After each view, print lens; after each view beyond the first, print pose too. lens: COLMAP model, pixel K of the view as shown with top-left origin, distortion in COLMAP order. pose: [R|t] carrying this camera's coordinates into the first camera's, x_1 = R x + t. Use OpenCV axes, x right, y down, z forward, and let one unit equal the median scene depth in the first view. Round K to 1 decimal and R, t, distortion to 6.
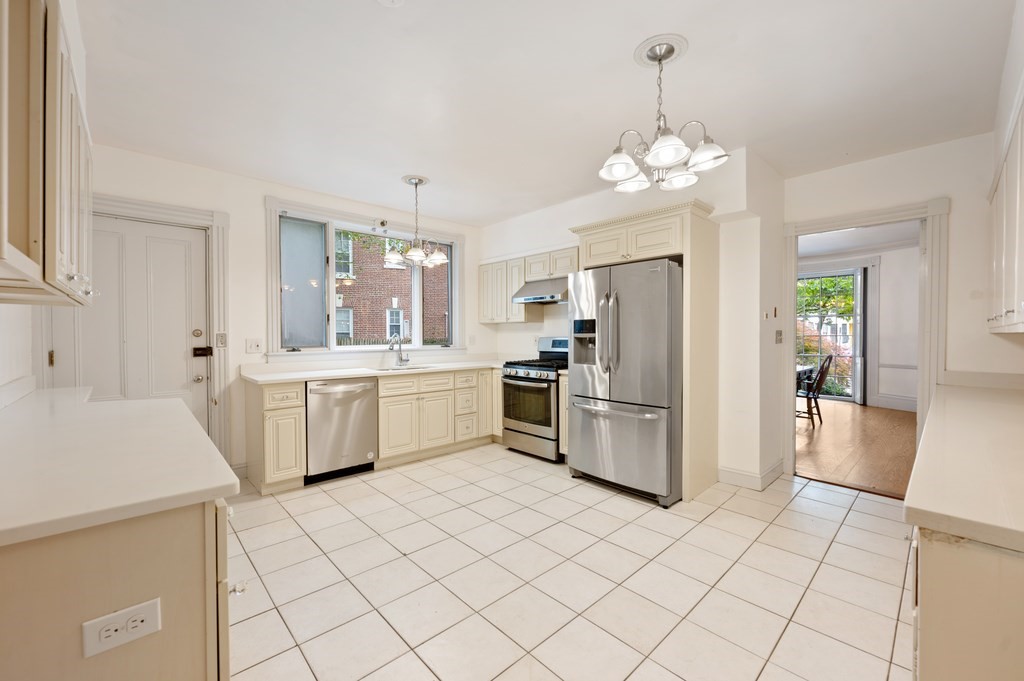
lens RADIAL K [[413.8, 0, 512.0], [0, 413.8, 337.5], [0, 0, 1]] dist [-0.000645, 0.000054]
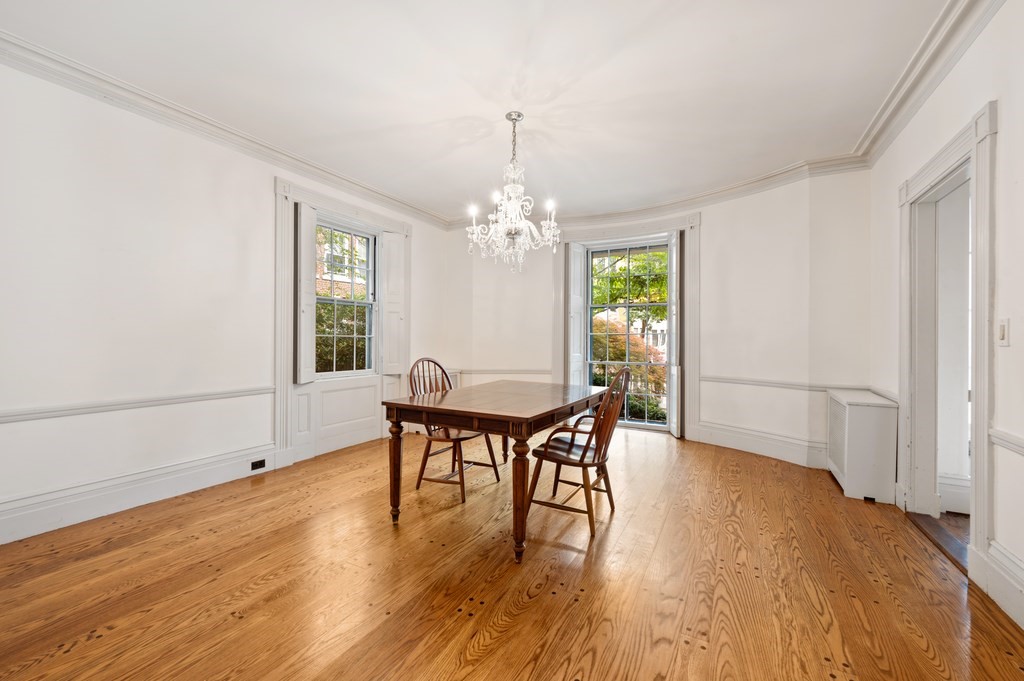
lens RADIAL K [[413.8, 0, 512.0], [0, 413.8, 337.5], [0, 0, 1]] dist [-0.000645, 0.000054]
pose [[0.946926, 0.002620, 0.321441, 0.370575], [0.001295, 0.999928, -0.011967, 0.009512], [-0.321449, 0.011749, 0.946854, 0.446179]]
